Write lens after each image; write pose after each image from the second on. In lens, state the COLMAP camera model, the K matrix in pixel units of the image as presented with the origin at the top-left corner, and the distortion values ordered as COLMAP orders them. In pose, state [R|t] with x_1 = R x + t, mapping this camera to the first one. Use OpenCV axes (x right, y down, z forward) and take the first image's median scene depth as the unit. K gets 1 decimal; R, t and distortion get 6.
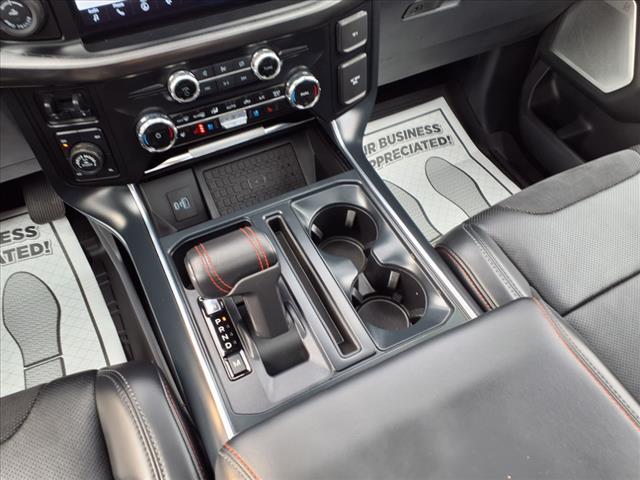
lens RADIAL K [[513.8, 0, 318.8], [0, 513.8, 261.1], [0, 0, 1]] dist [0.050924, -0.058637]
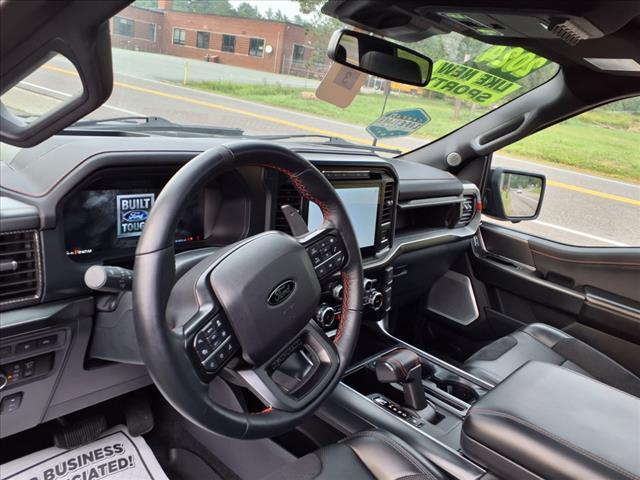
lens RADIAL K [[513.8, 0, 317.7], [0, 513.8, 242.7], [0, 0, 1]] dist [0.050924, -0.058637]
pose [[0.919005, 0.026748, 0.393337, -0.619771], [0.215316, 0.801707, -0.557589, 0.326694], [-0.330255, 0.597118, 0.731014, -0.292632]]
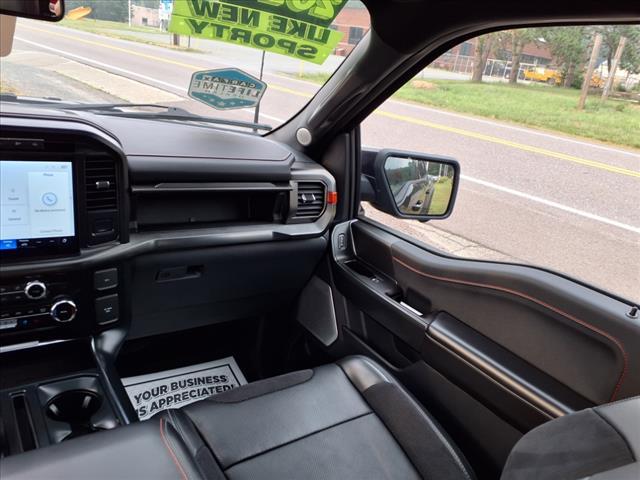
lens RADIAL K [[513.8, 0, 312.8], [0, 513.8, 247.0], [0, 0, 1]] dist [0.050924, -0.058637]
pose [[0.982539, 0.073441, 0.170950, 0.252227], [0.037835, 0.820738, -0.570050, 0.248276], [-0.182170, 0.566564, 0.803629, -0.272038]]
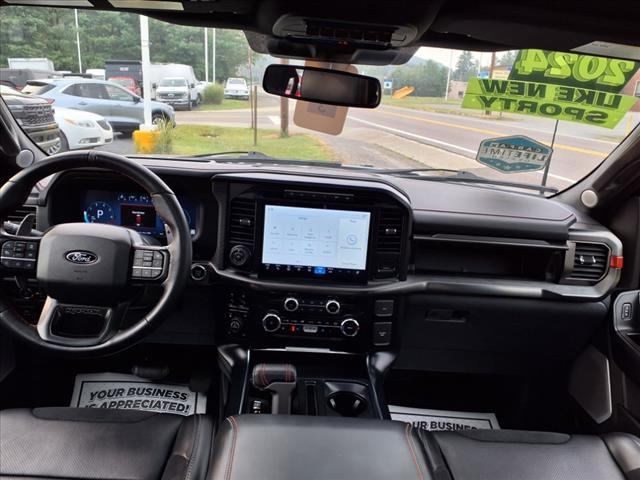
lens RADIAL K [[513.8, 0, 314.6], [0, 513.8, 243.6], [0, 0, 1]] dist [0.050924, -0.058637]
pose [[0.910029, 0.168913, -0.378571, 0.318390], [-0.374150, 0.727879, -0.574634, 0.358981], [0.178491, 0.664576, 0.725590, -0.368039]]
